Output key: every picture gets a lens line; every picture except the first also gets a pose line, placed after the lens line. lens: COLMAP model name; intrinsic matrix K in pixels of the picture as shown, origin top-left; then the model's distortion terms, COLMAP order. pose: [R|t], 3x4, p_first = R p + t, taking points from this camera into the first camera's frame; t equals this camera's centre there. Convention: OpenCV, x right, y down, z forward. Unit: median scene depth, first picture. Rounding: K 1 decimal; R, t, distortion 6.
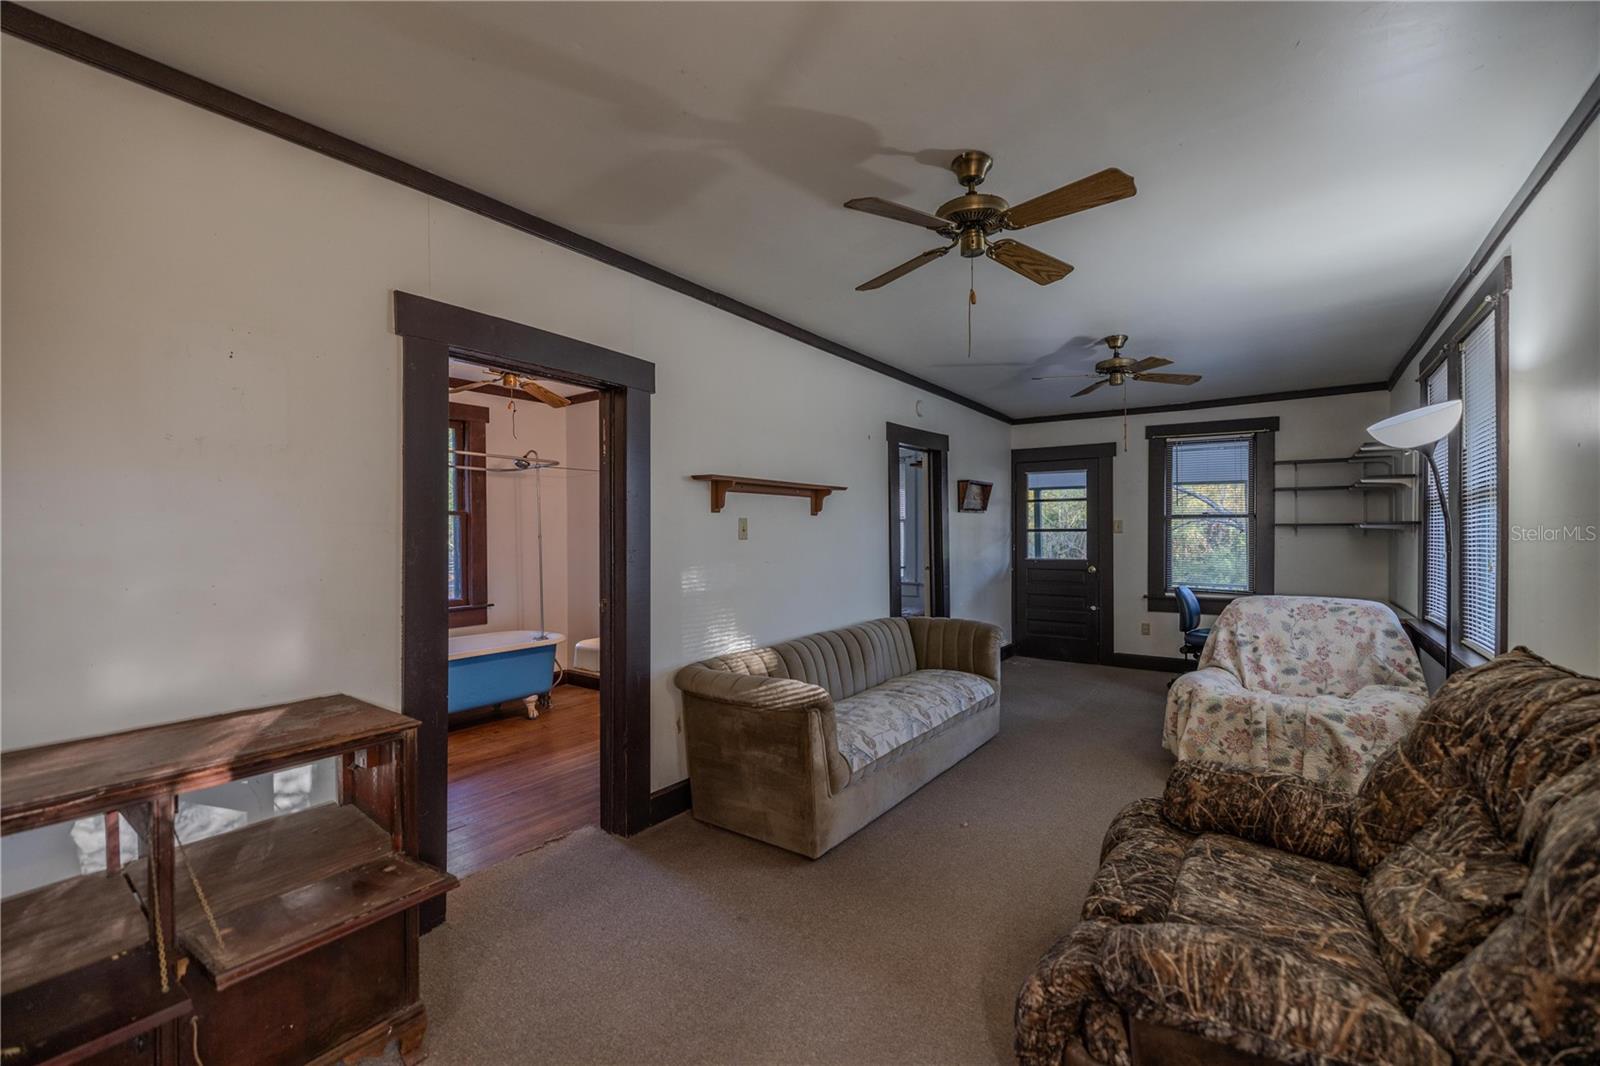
lens RADIAL K [[675.1, 0, 798.8], [0, 675.1, 534.3], [0, 0, 1]] dist [0.000614, -0.000109]
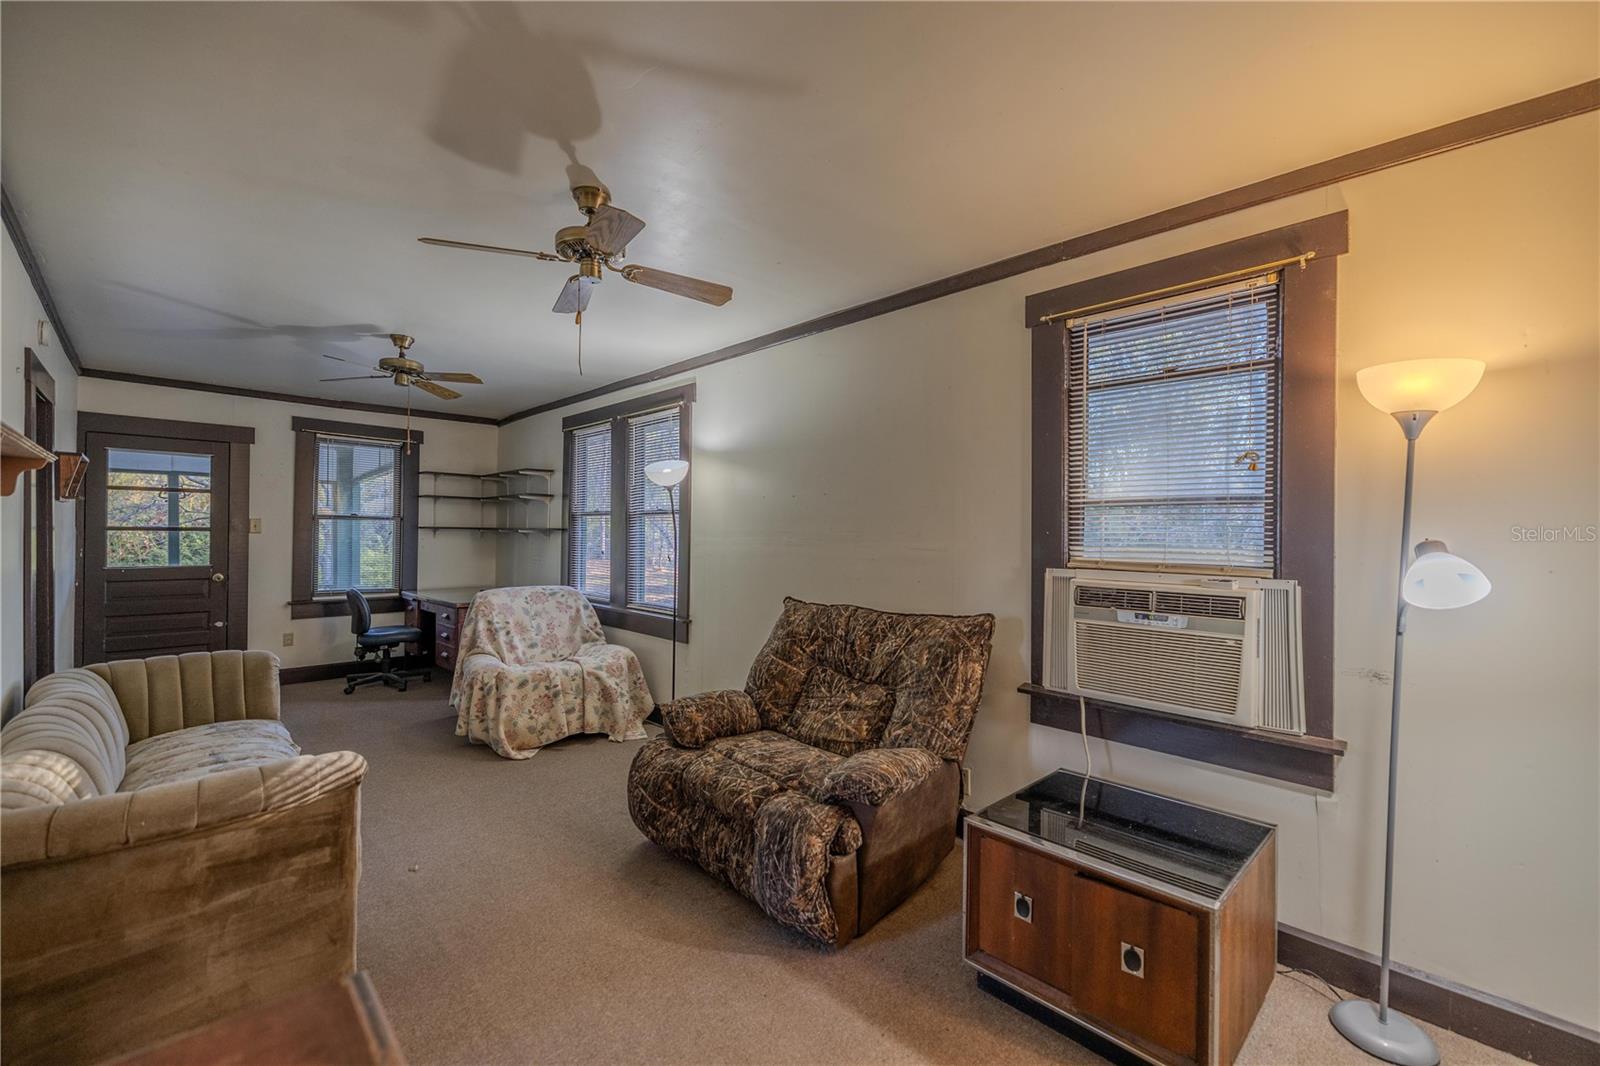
lens RADIAL K [[675.1, 0, 793.7], [0, 675.1, 530.1], [0, 0, 1]] dist [0.000614, -0.000109]
pose [[0.174120, 0.011704, 0.984655, -0.456470], [-0.010188, 0.999897, -0.010083, -0.007136], [-0.984672, -0.008276, 0.174221, 0.305271]]
